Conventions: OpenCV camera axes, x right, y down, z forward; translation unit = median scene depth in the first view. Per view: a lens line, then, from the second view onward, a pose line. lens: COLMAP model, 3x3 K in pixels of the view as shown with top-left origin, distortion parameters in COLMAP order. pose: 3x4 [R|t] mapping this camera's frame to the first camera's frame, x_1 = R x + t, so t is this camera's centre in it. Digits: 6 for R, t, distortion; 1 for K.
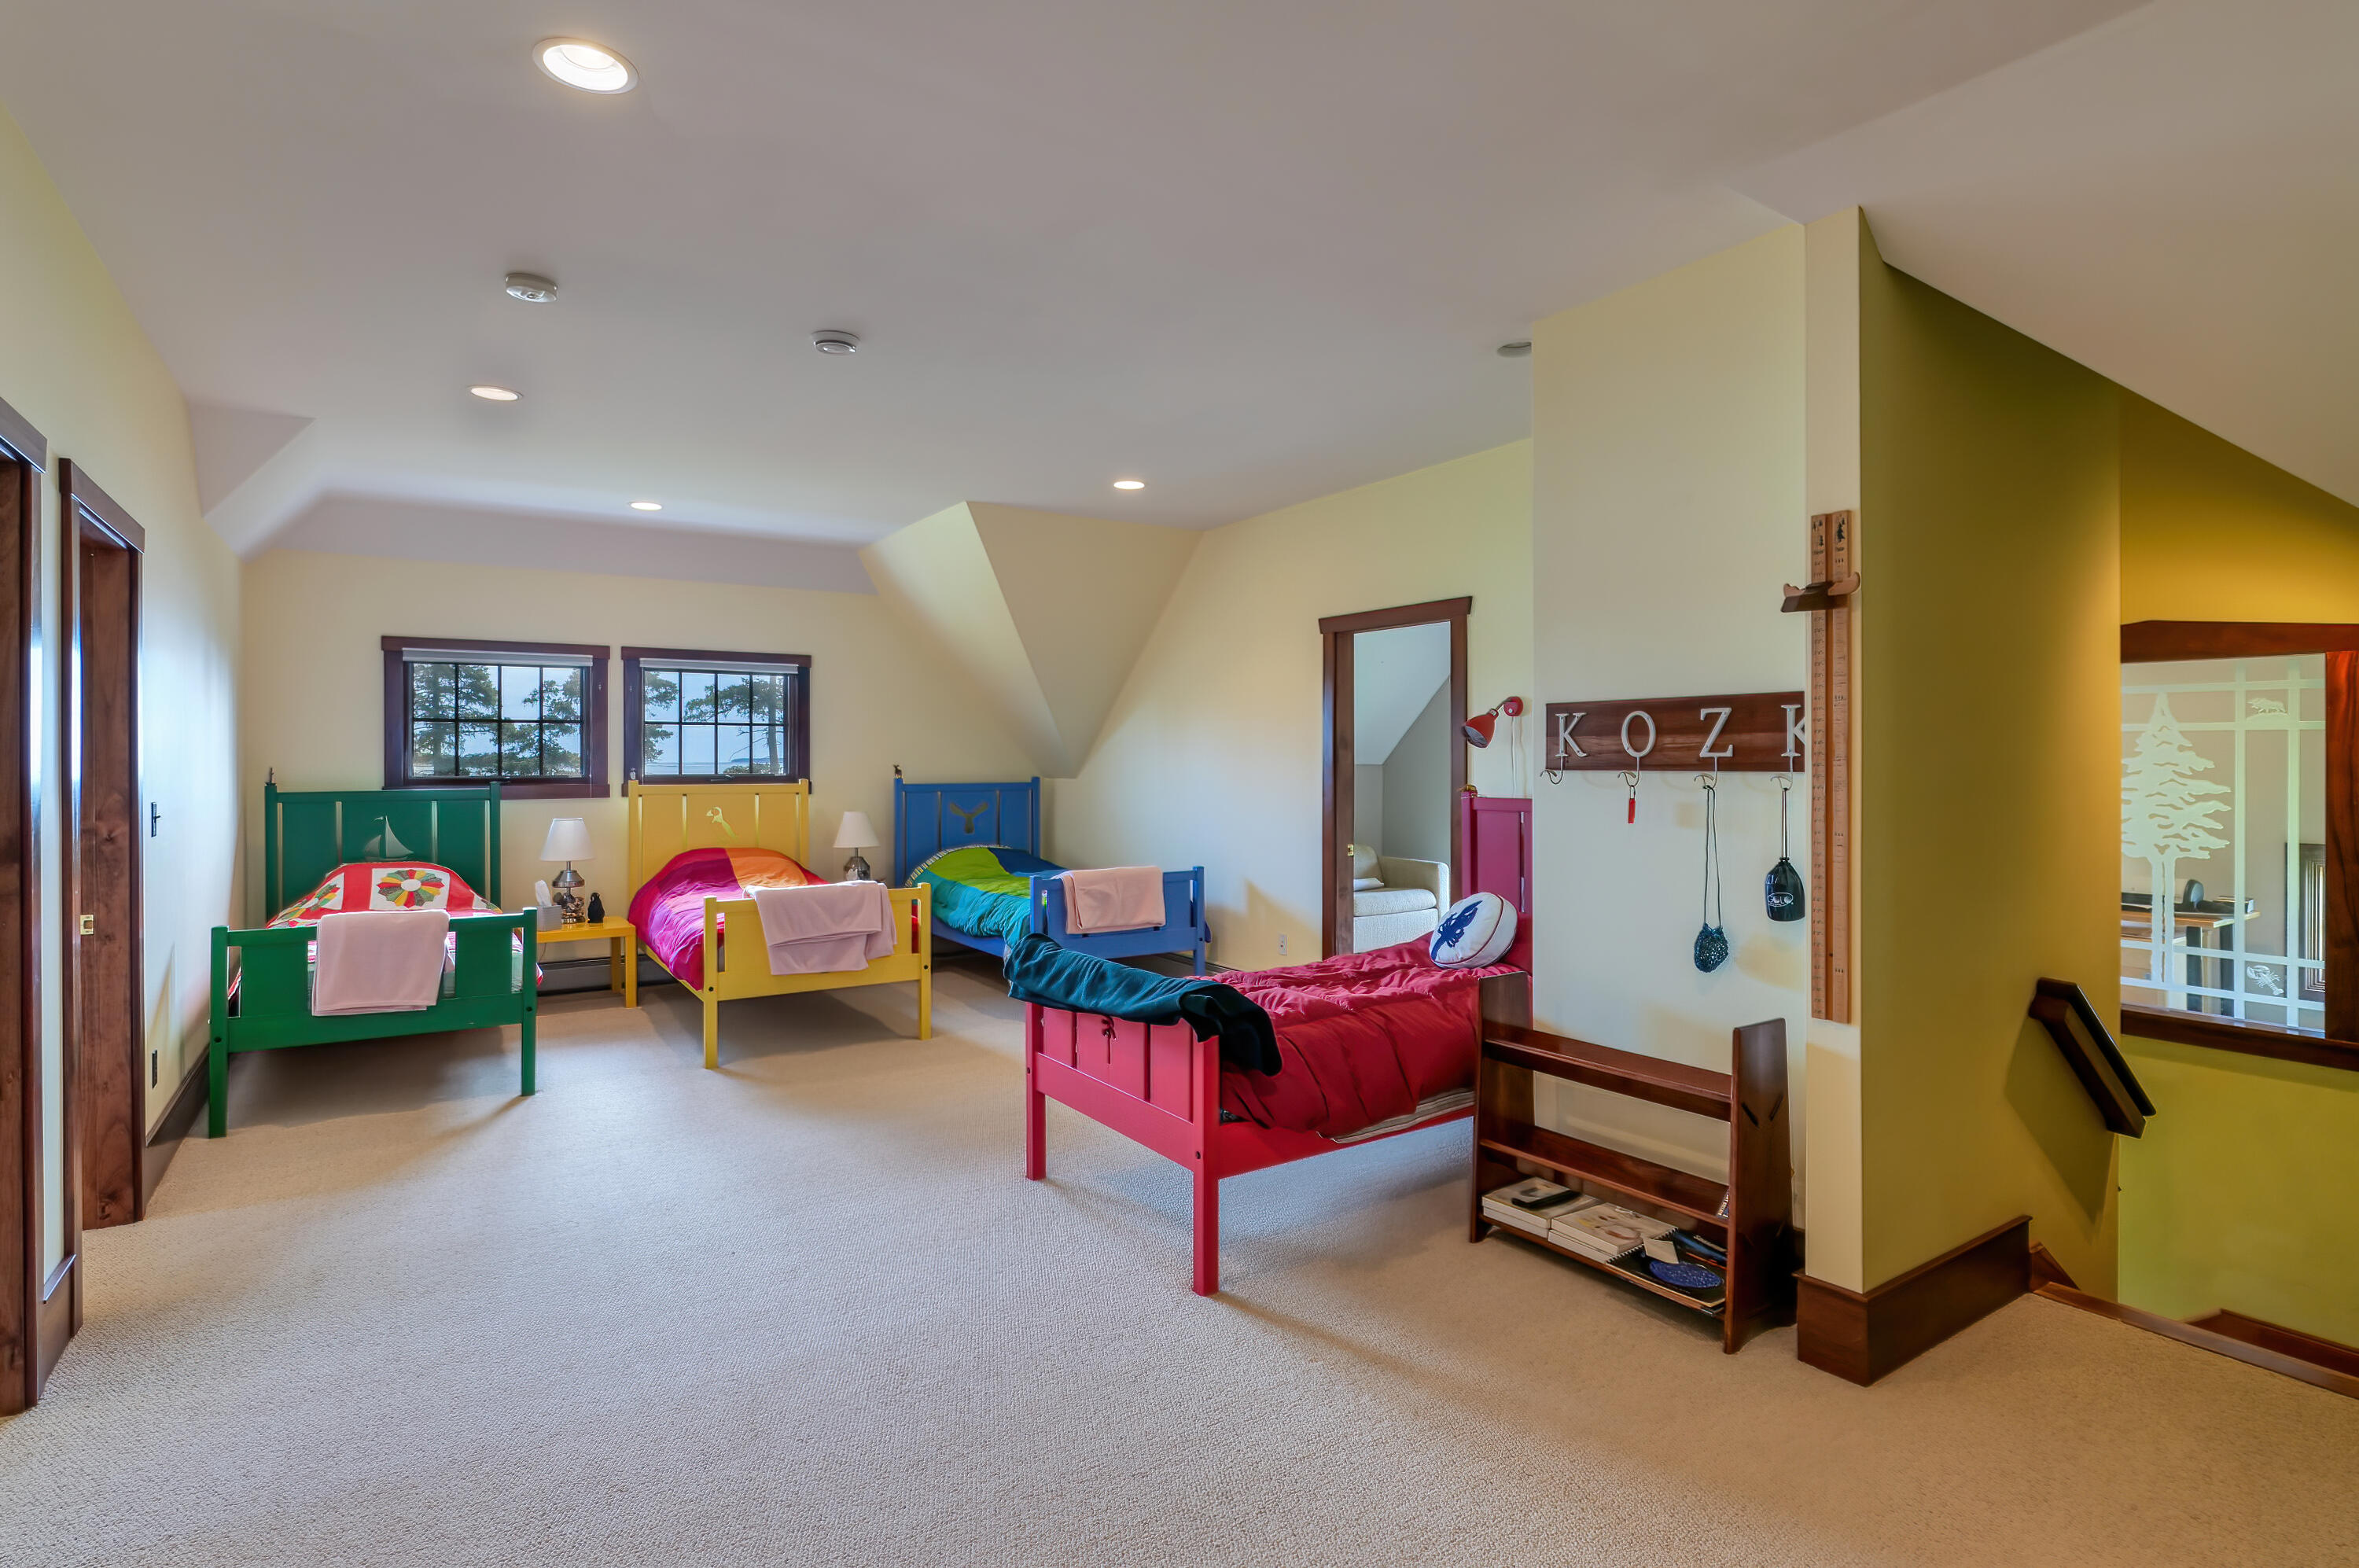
lens RADIAL K [[1148.7, 0, 1179.5], [0, 1148.7, 784.0], [0, 0, 1]] dist [-0.004724, 0.000306]
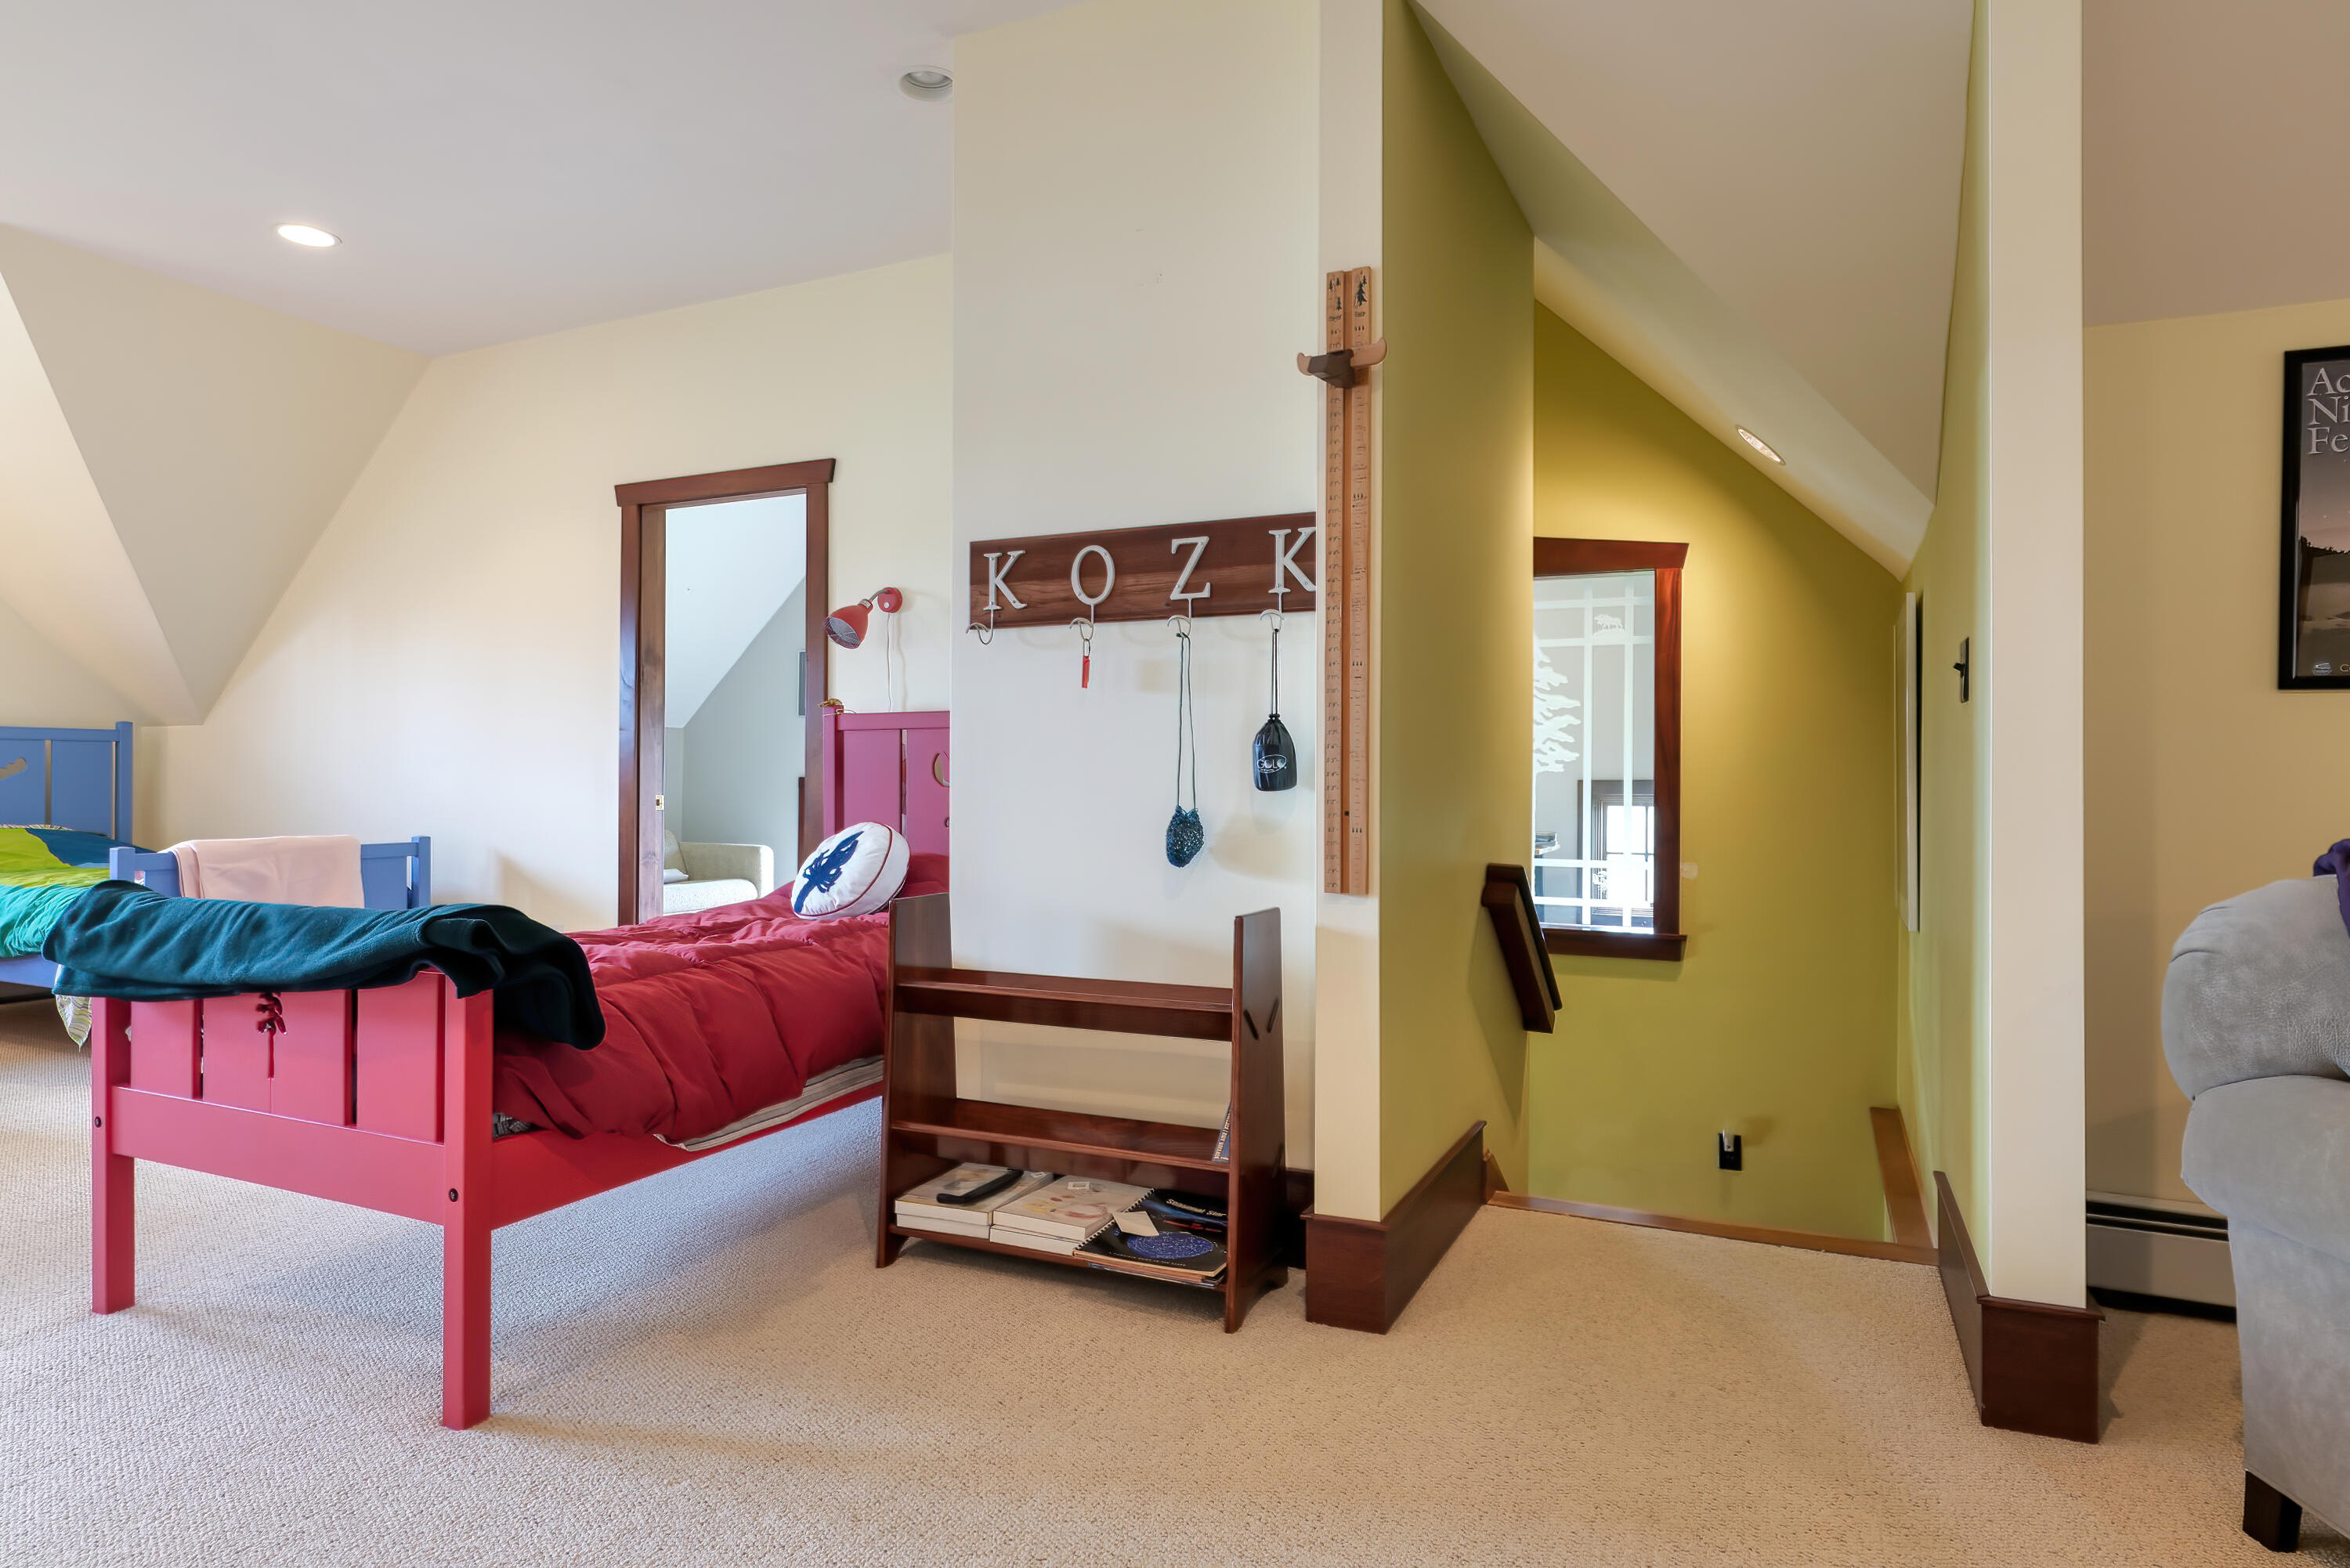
lens RADIAL K [[1326.1, 0, 1175.0], [0, 1326.1, 784.0], [0, 0, 1]] dist [-0.000044, 0.001344]
pose [[0.856068, 0.004879, 0.516841, -0.018780], [-0.002361, 0.999982, -0.005529, 0.103532], [-0.516858, 0.003513, 0.856064, 0.197575]]
